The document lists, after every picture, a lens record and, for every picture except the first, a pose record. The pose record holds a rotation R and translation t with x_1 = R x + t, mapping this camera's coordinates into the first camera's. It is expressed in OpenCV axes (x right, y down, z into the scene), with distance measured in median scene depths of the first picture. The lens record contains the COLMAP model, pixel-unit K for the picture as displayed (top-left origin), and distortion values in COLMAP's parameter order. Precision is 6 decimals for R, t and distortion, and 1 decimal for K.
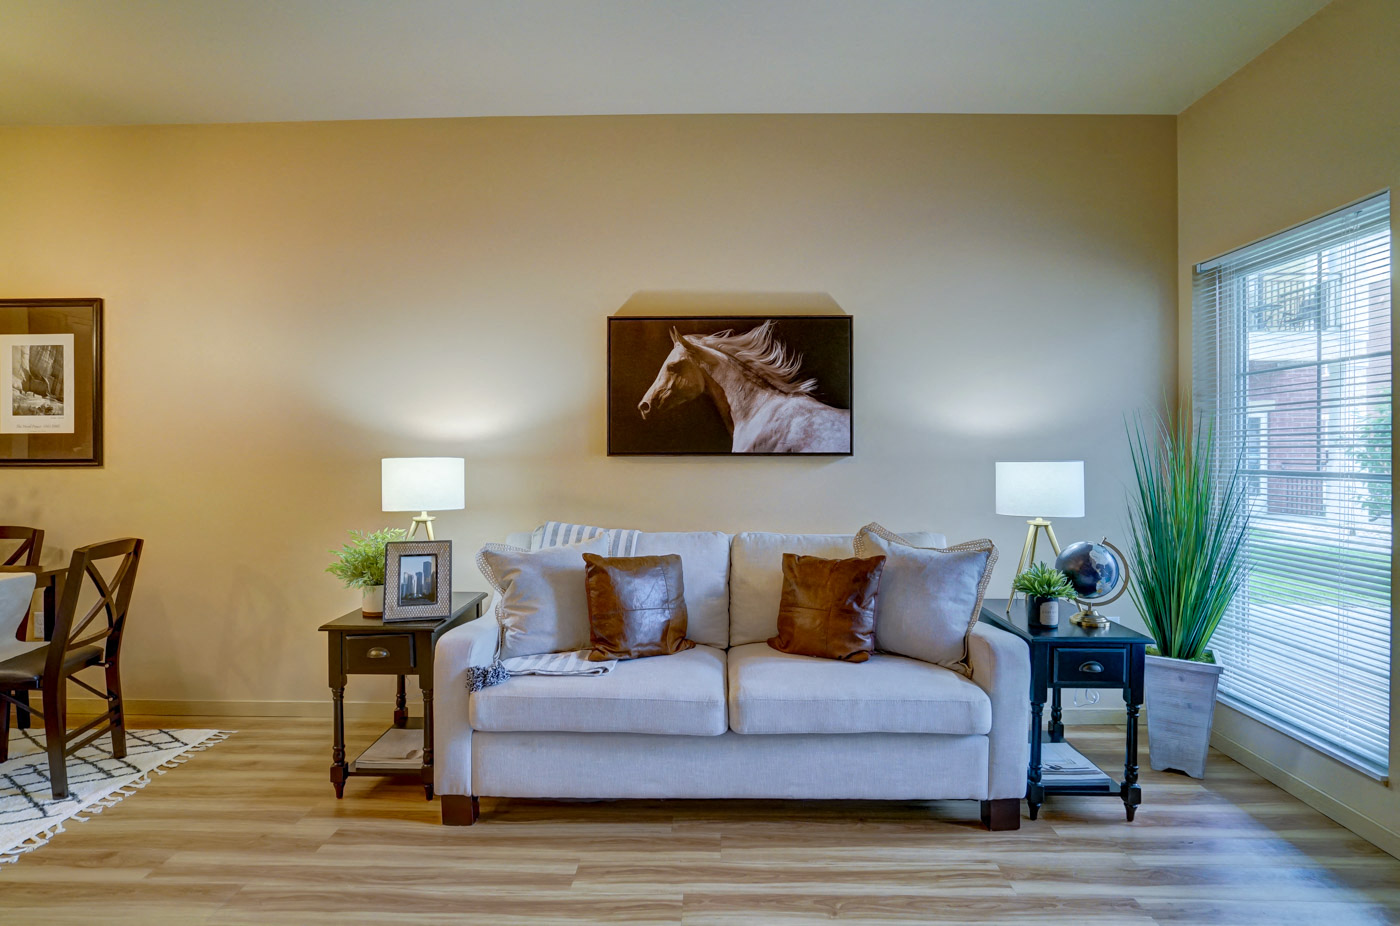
lens RADIAL K [[709.0, 0, 701.5], [0, 709.0, 449.9], [0, 0, 1]] dist [-0.024275, 0.000698]
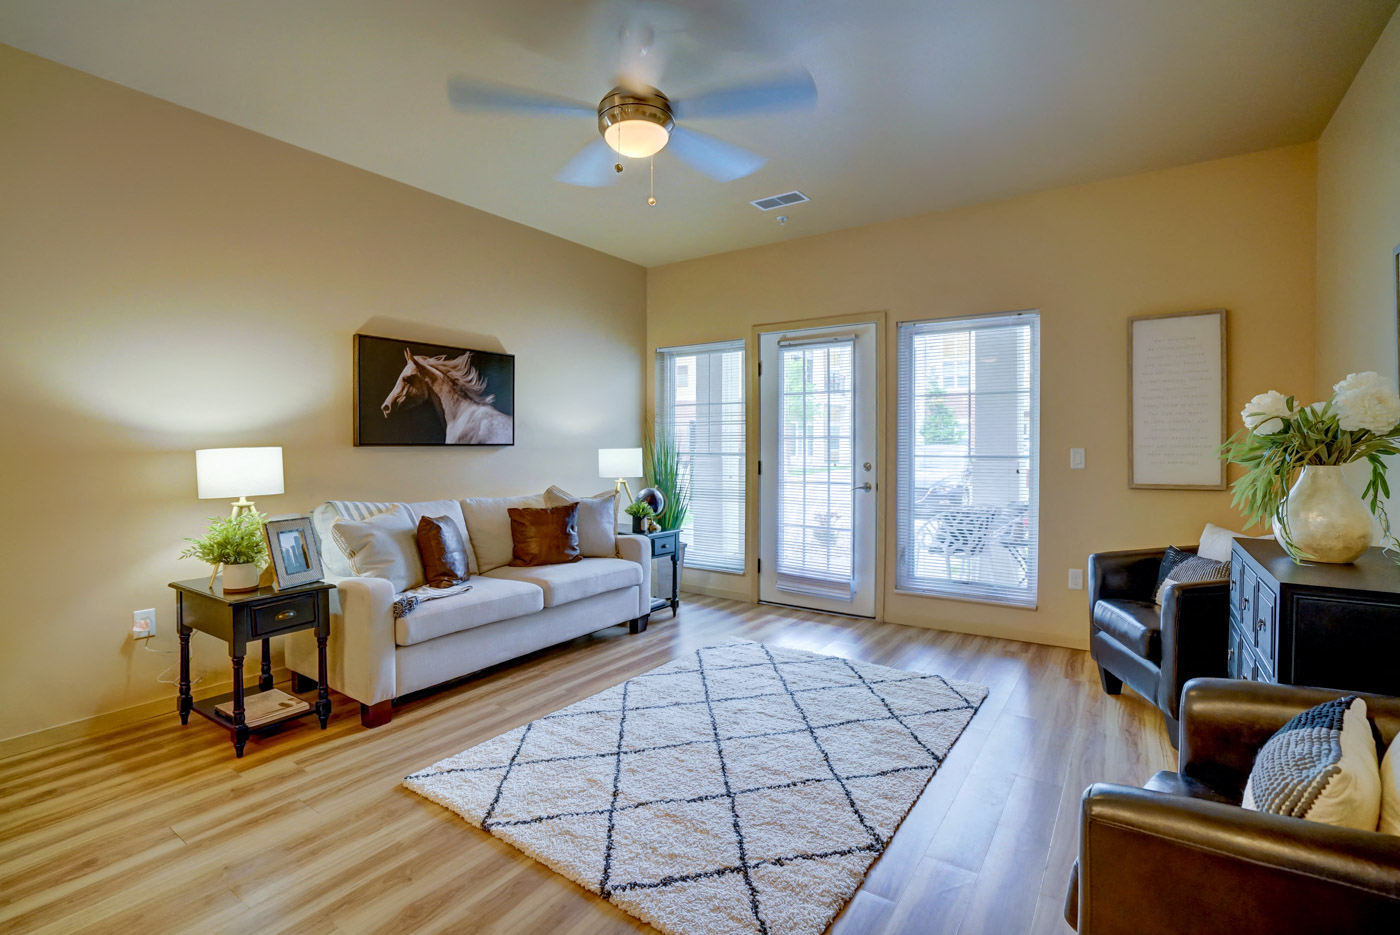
lens RADIAL K [[670.8, 0, 697.9], [0, 670.8, 449.9], [0, 0, 1]] dist [-0.035107, 0.000247]
pose [[0.547527, -0.006269, 0.836765, -0.784588], [-0.000893, 0.999967, 0.008076, 0.004696], [-0.836788, -0.005169, 0.547503, -0.132297]]
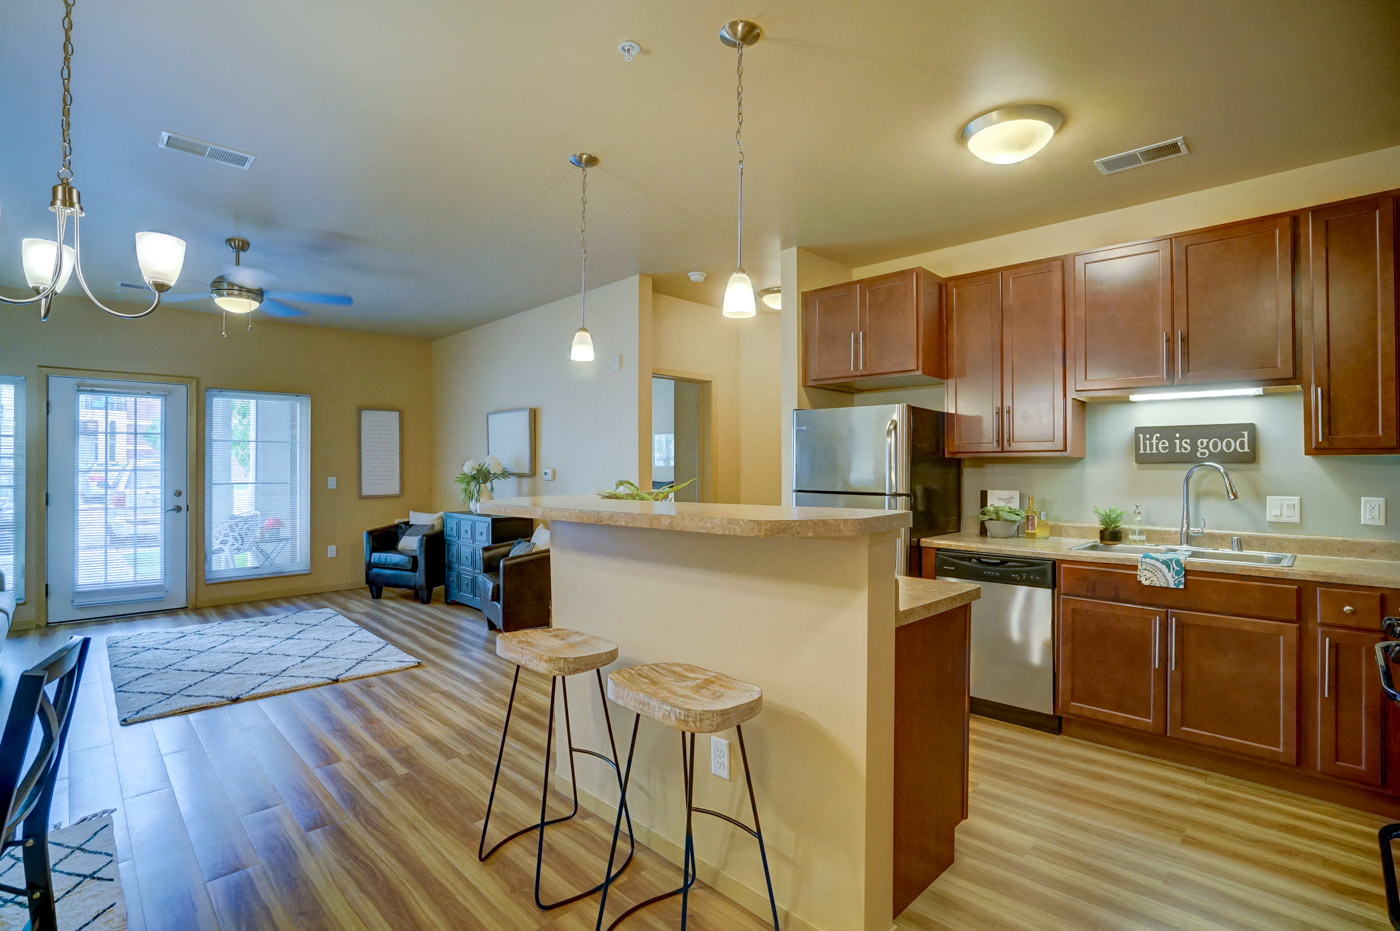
lens RADIAL K [[660.4, 0, 700.0], [0, 660.4, 465.5], [0, 0, 1]] dist [-0.023994, -0.000036]
pose [[-0.706346, -0.006202, 0.707840, -1.926143], [-0.003192, 0.999979, 0.005576, -0.051808], [-0.707860, 0.001679, -0.706351, 0.755419]]
